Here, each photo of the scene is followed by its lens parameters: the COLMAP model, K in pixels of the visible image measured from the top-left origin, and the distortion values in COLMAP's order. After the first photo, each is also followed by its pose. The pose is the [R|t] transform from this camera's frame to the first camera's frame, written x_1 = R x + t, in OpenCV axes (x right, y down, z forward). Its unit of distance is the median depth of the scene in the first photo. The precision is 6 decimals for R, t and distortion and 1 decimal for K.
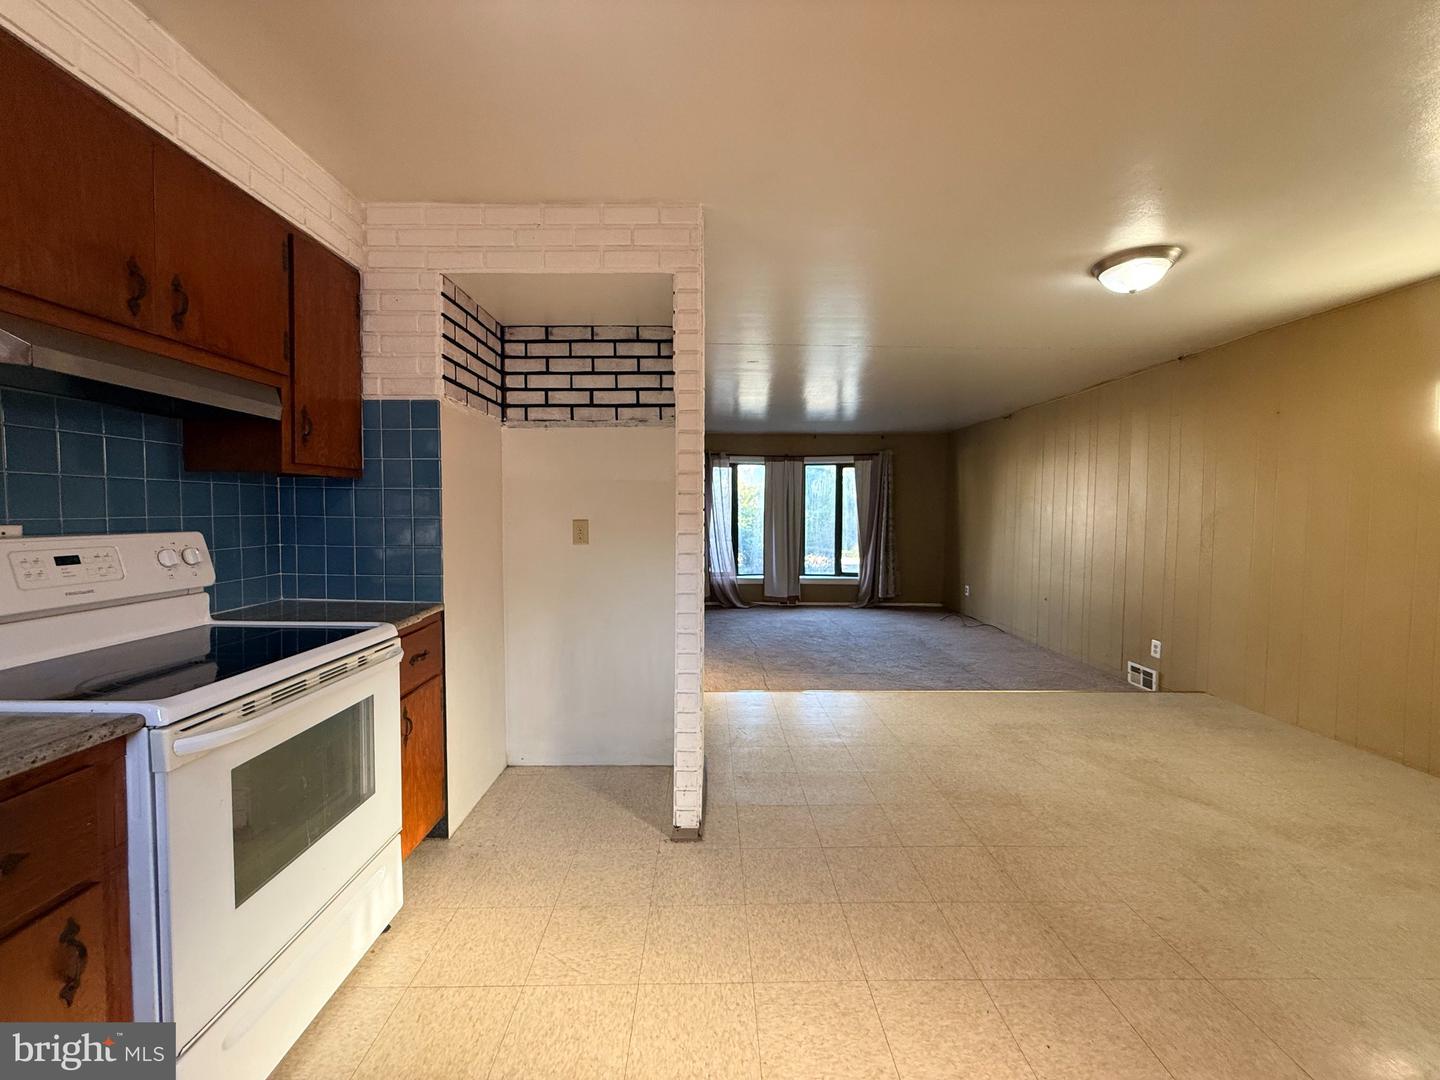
lens RADIAL K [[575.0, 0, 715.5], [0, 575.0, 536.6], [0, 0, 1]] dist [-0.000728, -0.000110]
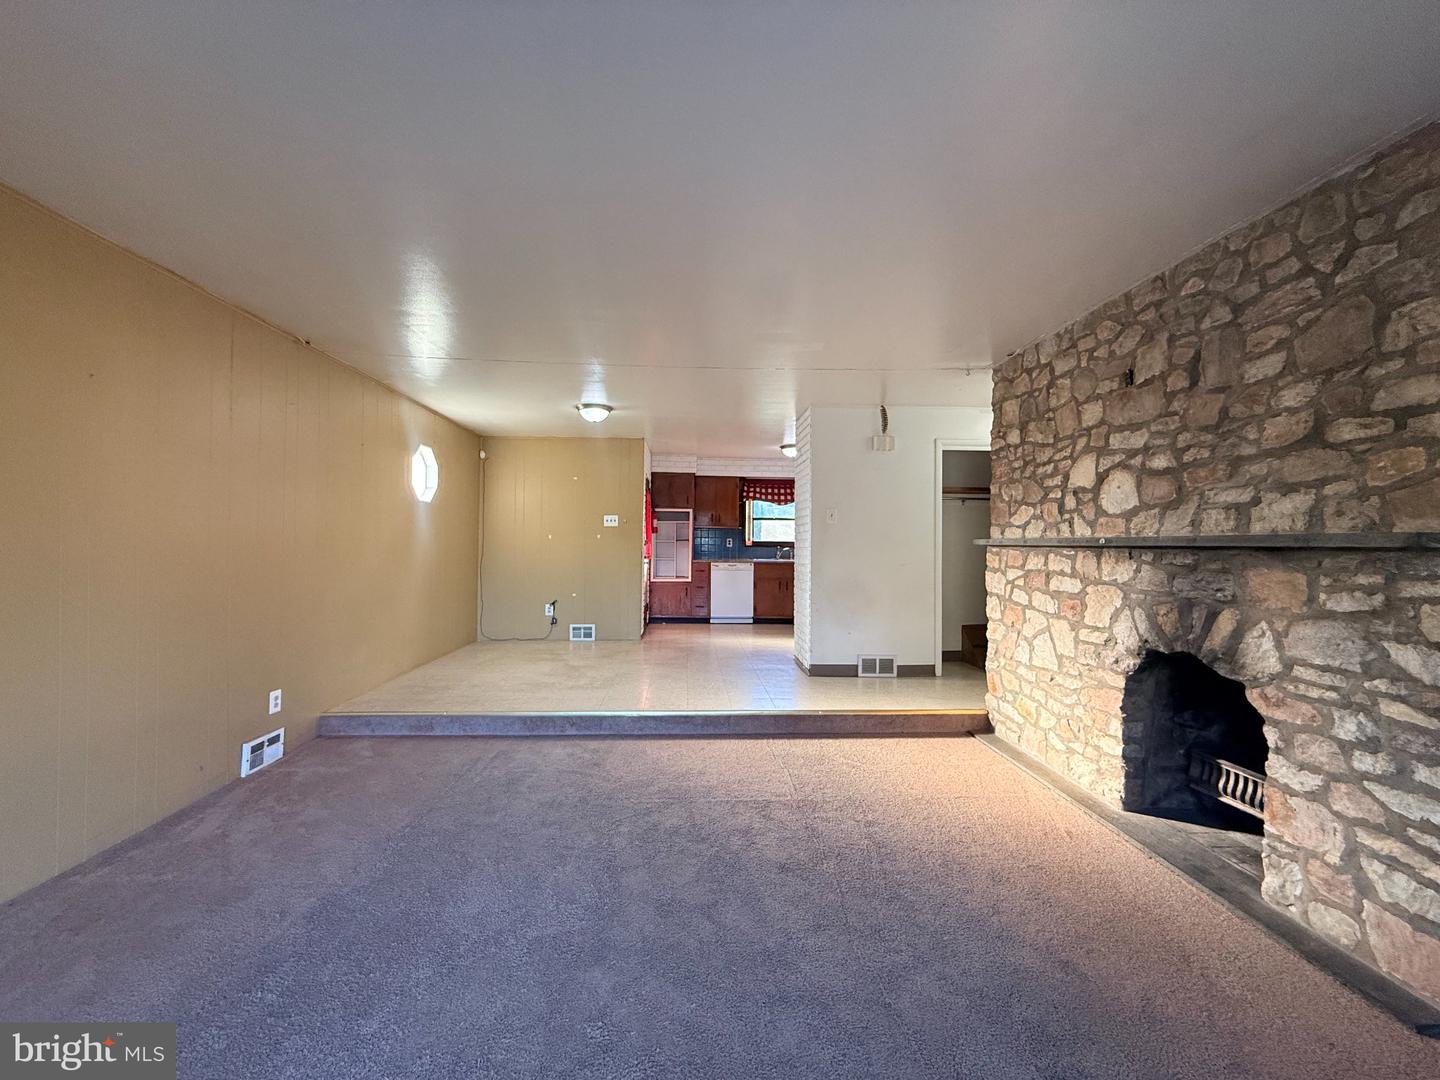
lens RADIAL K [[572.6, 0, 714.1], [0, 572.6, 536.0], [0, 0, 1]] dist [0.000129, 0.000062]
pose [[-0.999248, -0.012428, -0.036735, 0.218141], [-0.013659, 0.999347, 0.033454, -0.057436], [0.036296, 0.033931, -0.998765, 1.780833]]
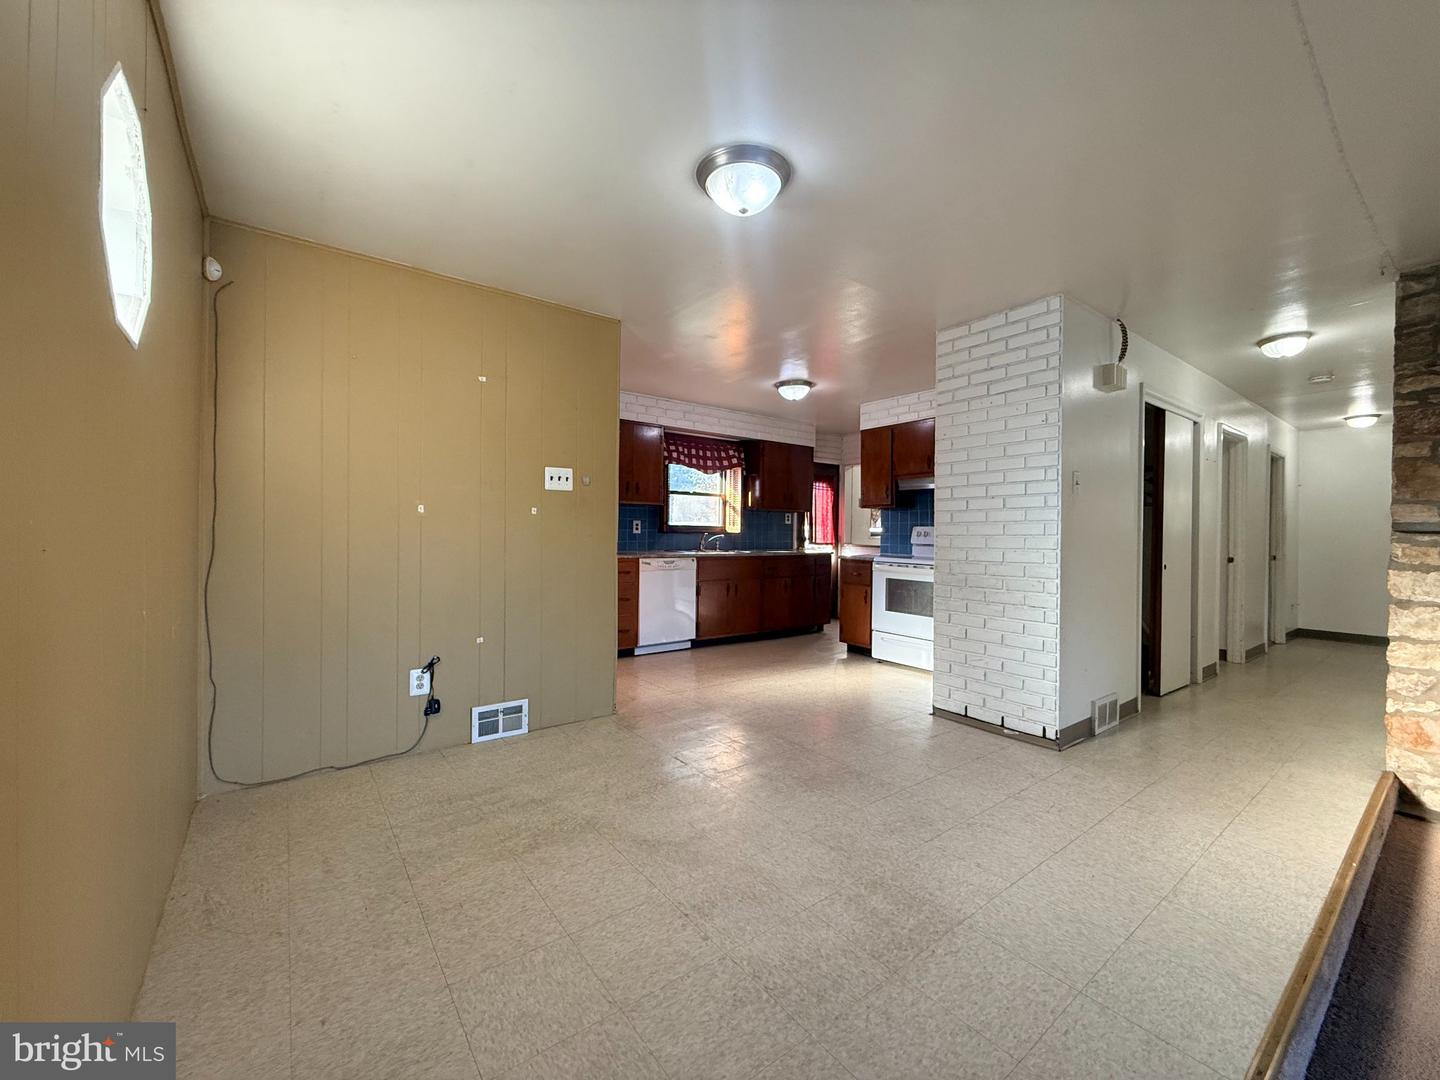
lens RADIAL K [[574.2, 0, 715.0], [0, 574.2, 535.8], [0, 0, 1]] dist [0.000140, 0.000089]
pose [[-0.806076, -0.010460, -0.591719, 0.713782], [-0.041913, 0.998342, 0.039449, -0.007510], [0.590326, 0.056600, -0.805178, 0.957639]]
